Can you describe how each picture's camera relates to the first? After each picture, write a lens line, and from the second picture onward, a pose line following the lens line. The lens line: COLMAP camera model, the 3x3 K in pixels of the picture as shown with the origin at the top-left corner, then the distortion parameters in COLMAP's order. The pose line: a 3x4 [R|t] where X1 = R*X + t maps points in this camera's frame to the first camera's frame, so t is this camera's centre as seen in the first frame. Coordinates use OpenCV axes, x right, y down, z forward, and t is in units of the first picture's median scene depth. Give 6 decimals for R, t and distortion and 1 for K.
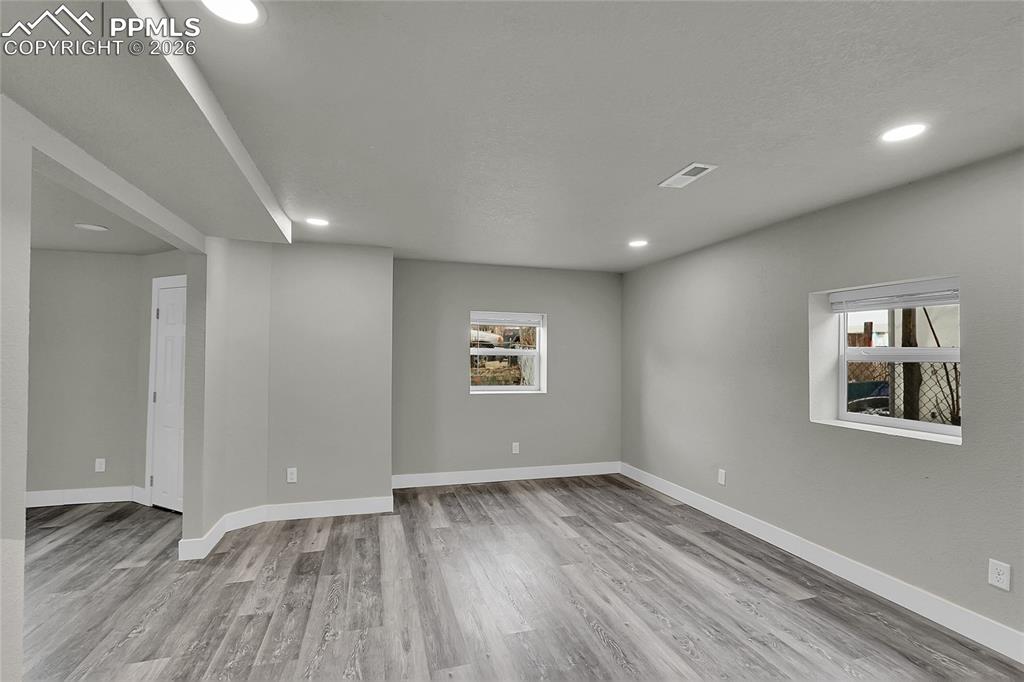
lens RADIAL K [[469.0, 0, 515.5], [0, 469.0, 348.3], [0, 0, 1]] dist [-0.021933, 0.010452]
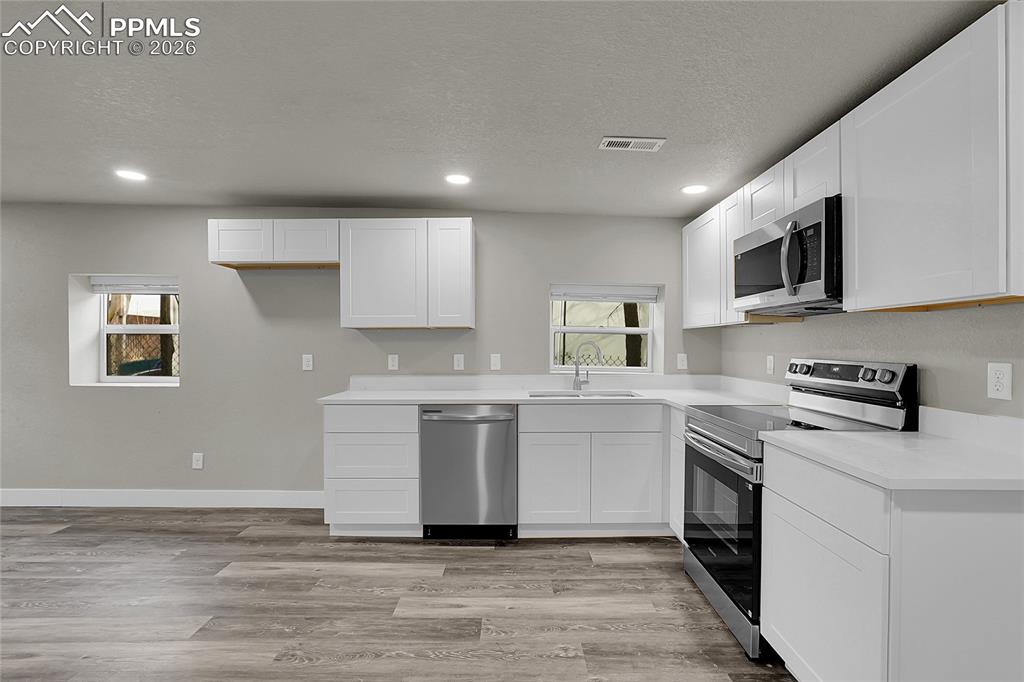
lens RADIAL K [[469.0, 0, 515.5], [0, 469.0, 348.3], [0, 0, 1]] dist [-0.021933, 0.010452]
pose [[0.287869, -0.014531, 0.957559, -0.137239], [-0.017070, 0.999648, 0.020302, 0.021457], [-0.957517, -0.022190, 0.287520, -0.357887]]
